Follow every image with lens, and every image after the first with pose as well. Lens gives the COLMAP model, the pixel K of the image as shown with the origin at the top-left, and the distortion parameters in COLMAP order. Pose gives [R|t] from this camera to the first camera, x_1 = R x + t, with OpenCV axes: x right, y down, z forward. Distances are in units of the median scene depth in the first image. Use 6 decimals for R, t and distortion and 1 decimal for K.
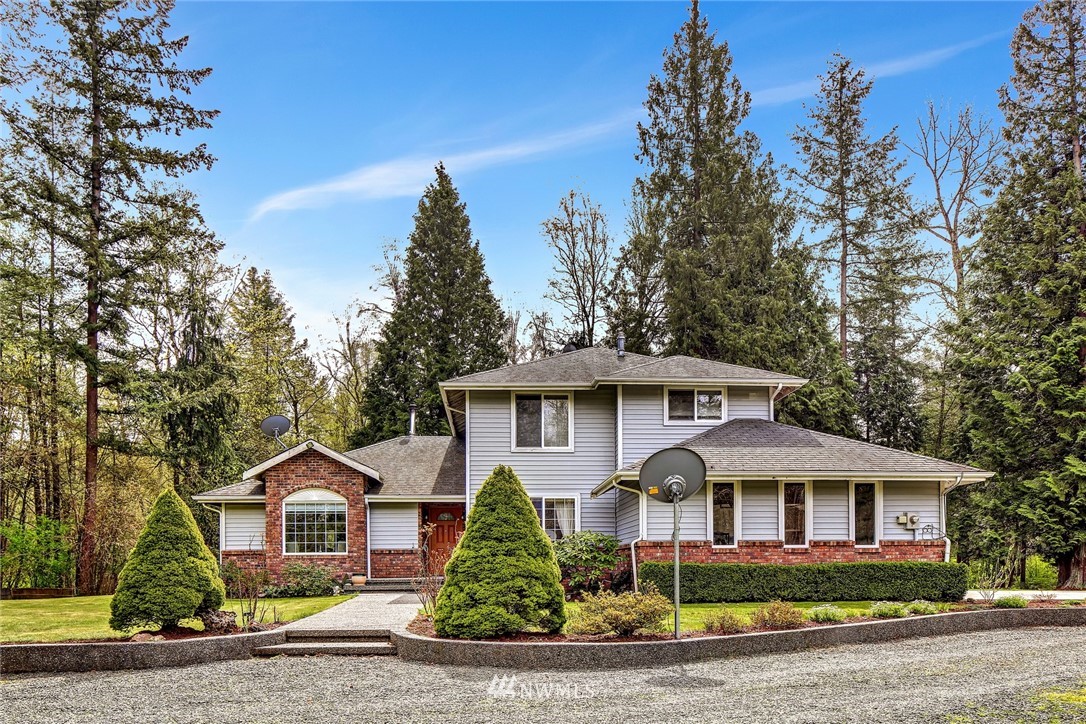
lens RADIAL K [[707.1, 0, 539.6], [0, 707.1, 561.9], [0, 0, 1]] dist [-0.003008, 0.000372]
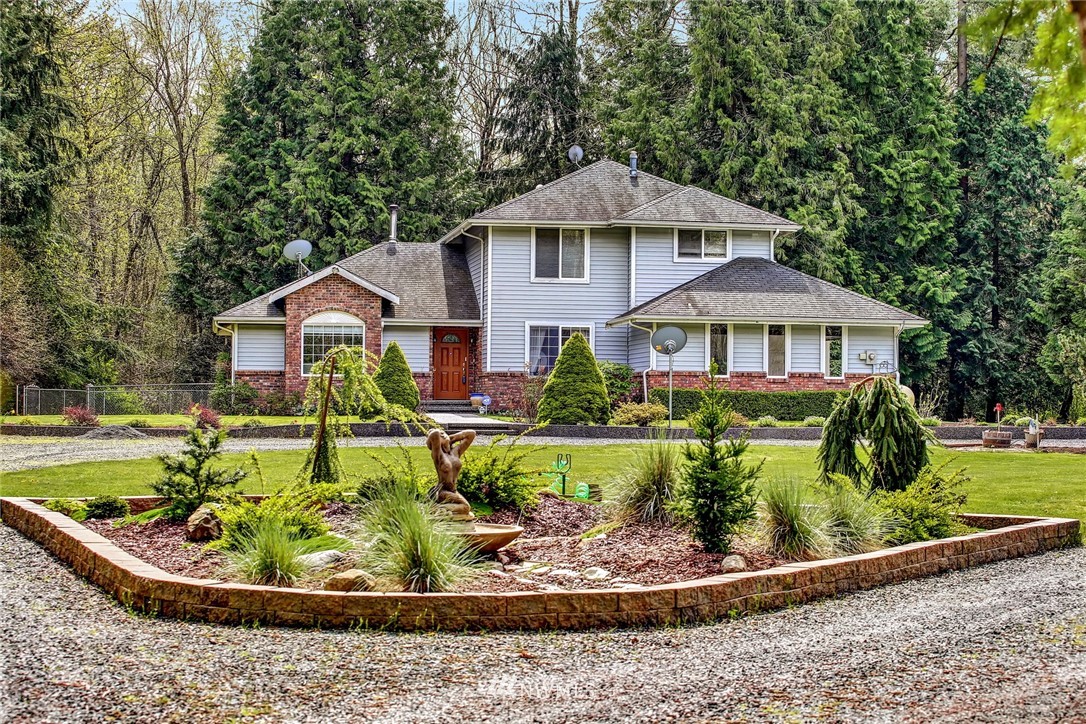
lens RADIAL K [[2348.7, 0, 543.0], [0, 2348.7, 362.0], [0, 0, 1]] dist [-0.436744, -0.279044]
pose [[0.995084, 0.016743, 0.097604, -0.362466], [-0.015320, 0.999765, -0.015312, 0.016780], [-0.097837, 0.013741, 0.995108, -2.491986]]
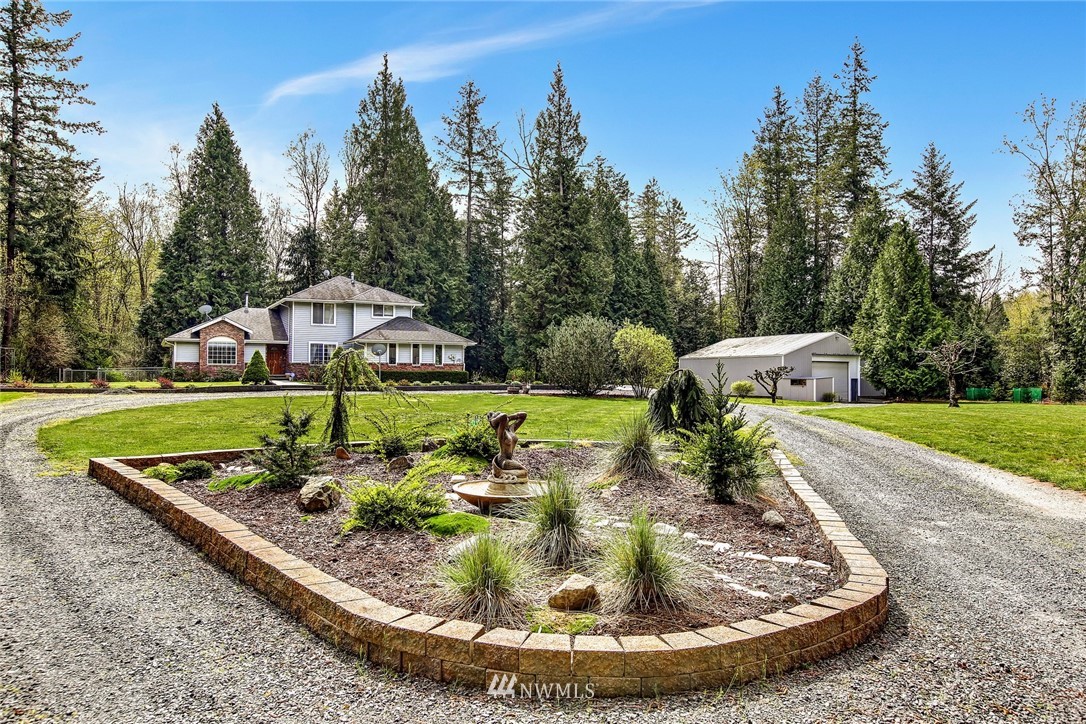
lens RADIAL K [[806.5, 0, 543.0], [0, 806.5, 362.0], [0, 0, 1]] dist [-0.005029, 0.005474]
pose [[0.912528, 0.017654, 0.408633, -0.459932], [-0.012363, 0.999802, -0.015586, 0.010353], [-0.408827, 0.009171, 0.912566, -1.977067]]
